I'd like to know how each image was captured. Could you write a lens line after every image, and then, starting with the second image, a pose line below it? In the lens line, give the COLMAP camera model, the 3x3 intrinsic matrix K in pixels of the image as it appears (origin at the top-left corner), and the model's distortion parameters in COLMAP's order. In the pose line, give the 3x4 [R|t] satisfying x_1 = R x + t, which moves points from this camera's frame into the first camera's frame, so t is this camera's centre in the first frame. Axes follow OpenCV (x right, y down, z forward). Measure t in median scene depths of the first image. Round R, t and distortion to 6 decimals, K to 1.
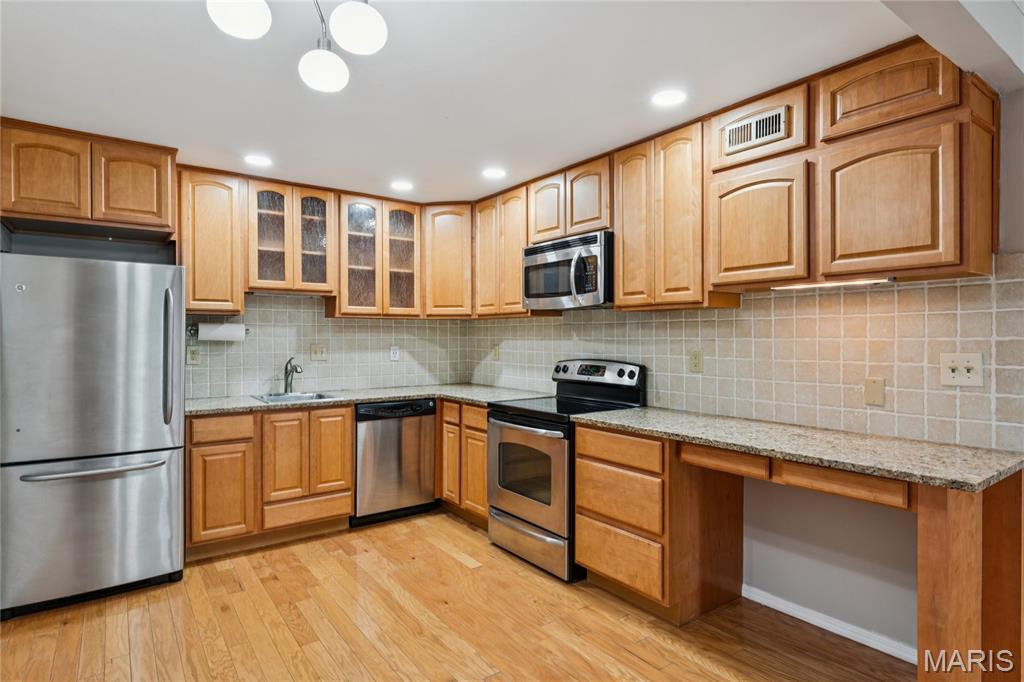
lens RADIAL K [[547.6, 0, 512.0], [0, 547.6, 341.0], [0, 0, 1]] dist [-0.000830, -0.000349]
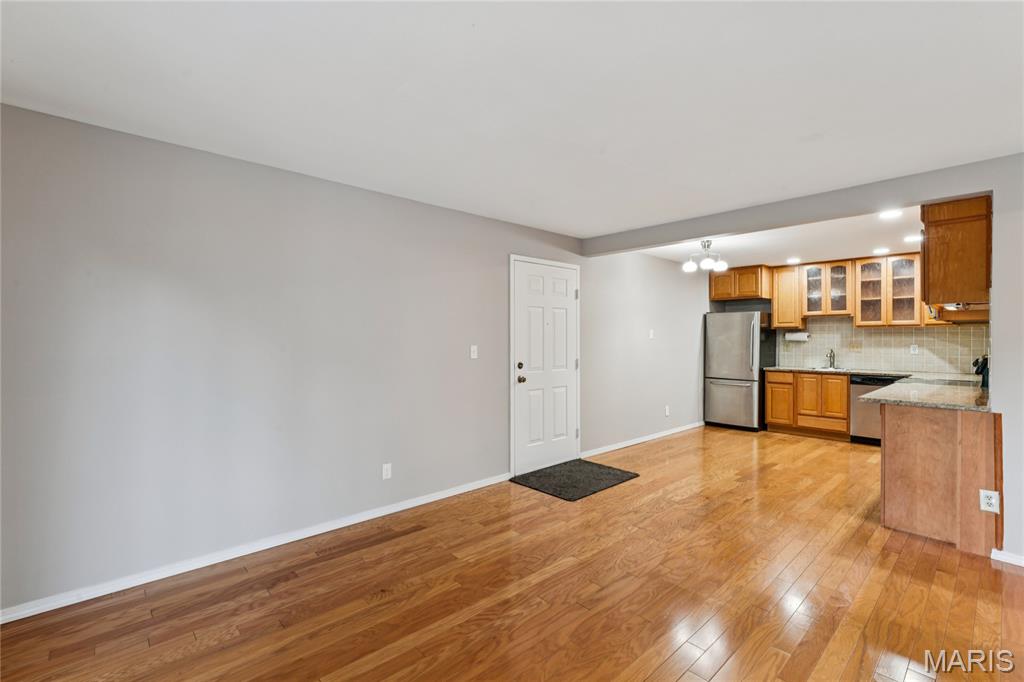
lens RADIAL K [[459.2, 0, 512.0], [0, 459.2, 341.0], [0, 0, 1]] dist [-0.000054, -0.000381]
pose [[0.118359, 0.005759, -0.992954, 1.098506], [-0.008187, 0.999955, 0.004823, 0.001949], [0.992937, 0.007558, 0.118401, -0.322907]]
